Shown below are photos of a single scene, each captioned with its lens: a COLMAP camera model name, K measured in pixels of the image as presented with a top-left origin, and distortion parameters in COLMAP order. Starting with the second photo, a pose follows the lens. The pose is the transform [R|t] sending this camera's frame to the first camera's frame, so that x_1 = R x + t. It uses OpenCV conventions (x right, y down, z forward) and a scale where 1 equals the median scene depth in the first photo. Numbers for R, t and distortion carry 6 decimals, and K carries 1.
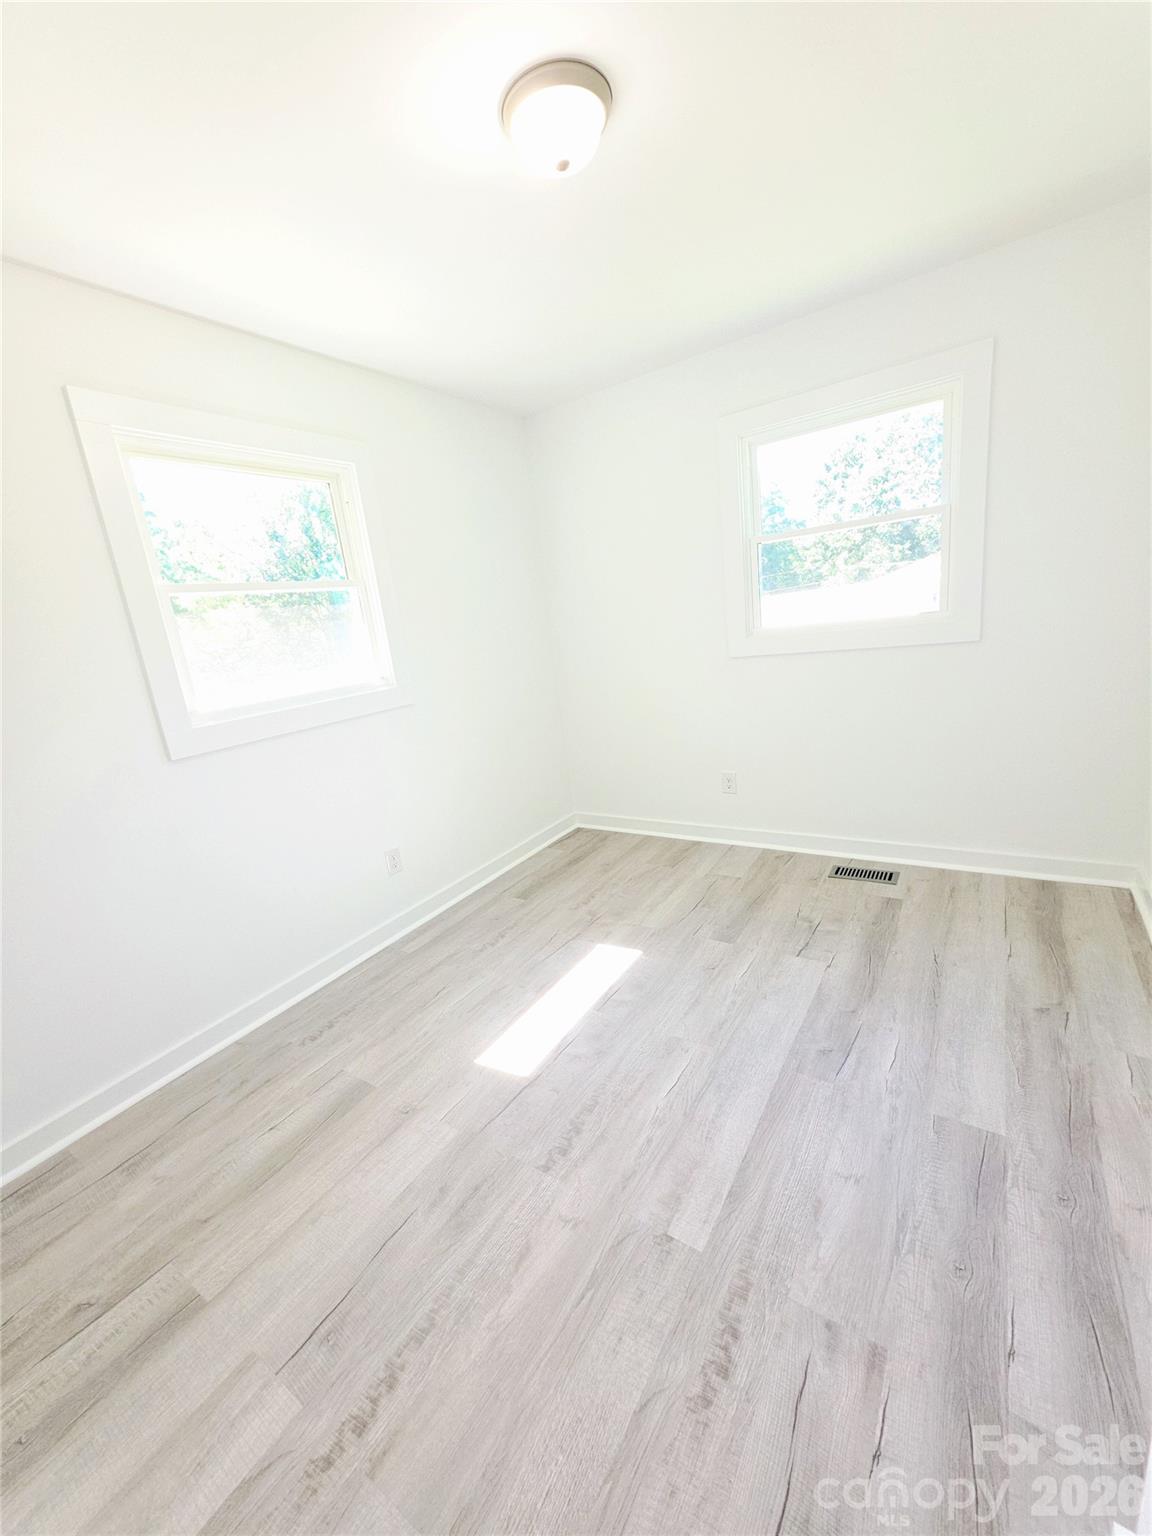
lens RADIAL K [[615.2, 0, 576.0], [0, 615.2, 768.0], [0, 0, 1]] dist [0.000472, 0.000095]
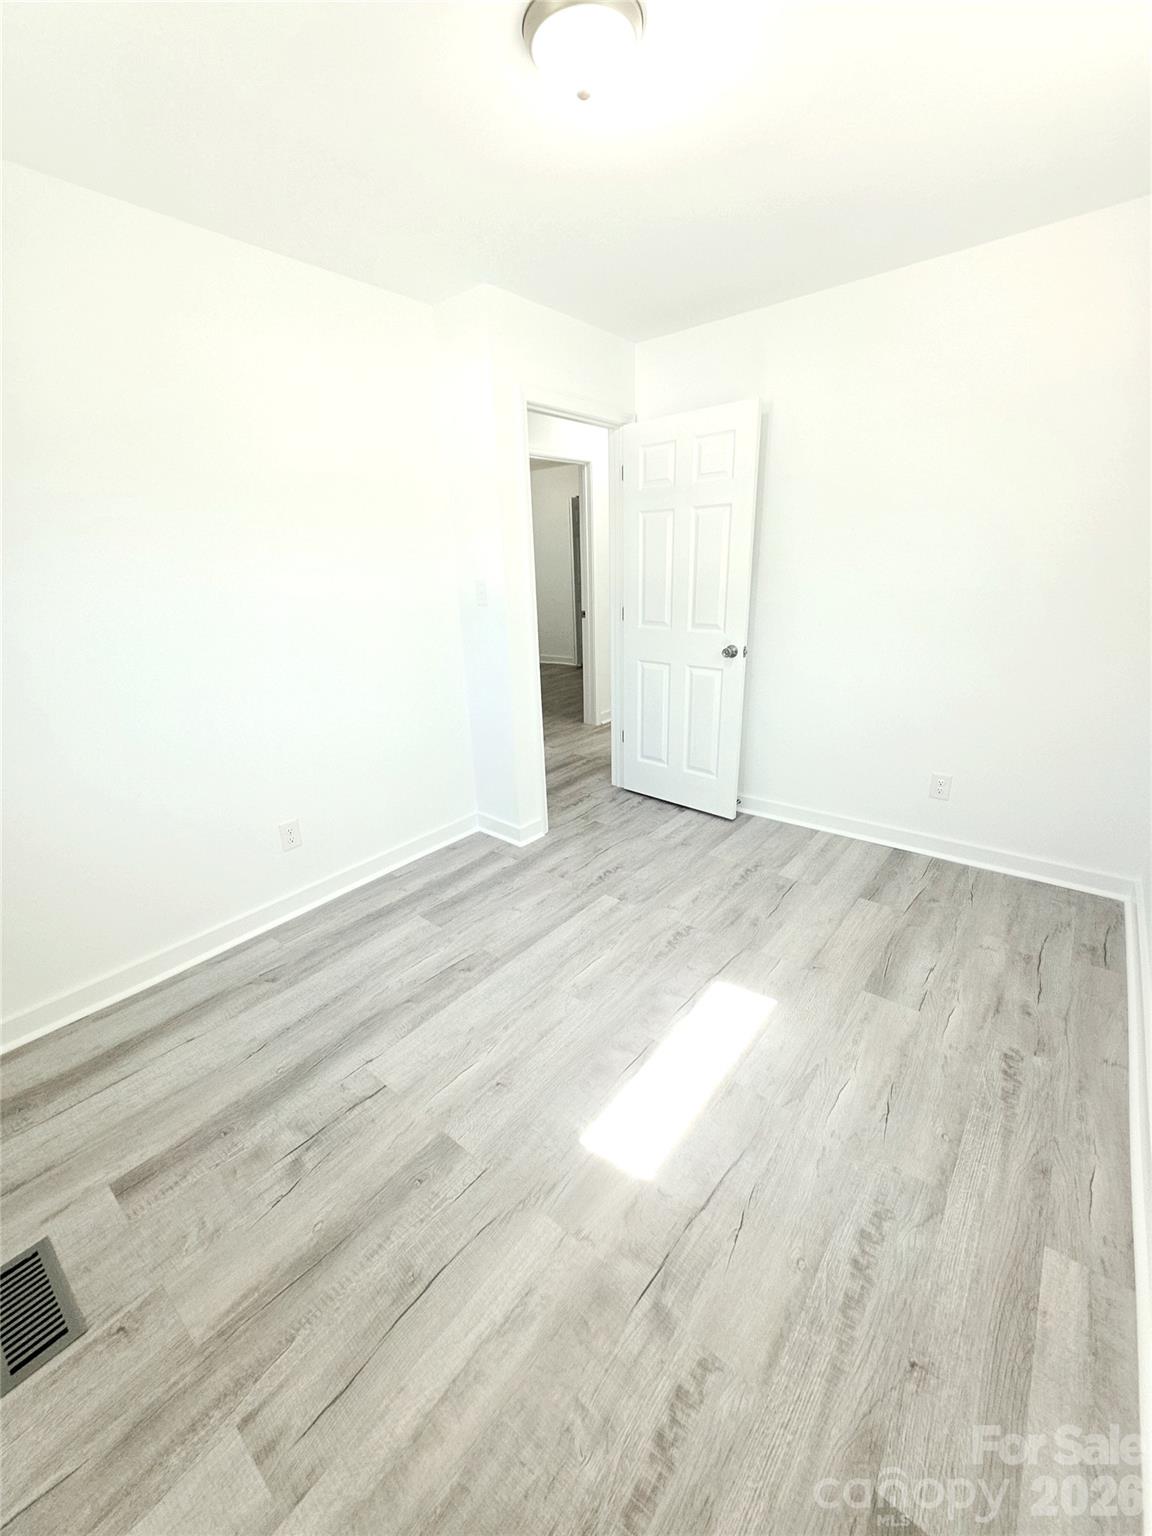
lens RADIAL K [[615.2, 0, 576.0], [0, 615.2, 768.0], [0, 0, 1]] dist [0.000472, 0.000095]
pose [[-0.983134, 0.114040, 0.142974, -0.028843], [0.173427, 0.829491, 0.530912, -0.465781], [-0.058050, 0.546754, -0.835279, 1.723990]]
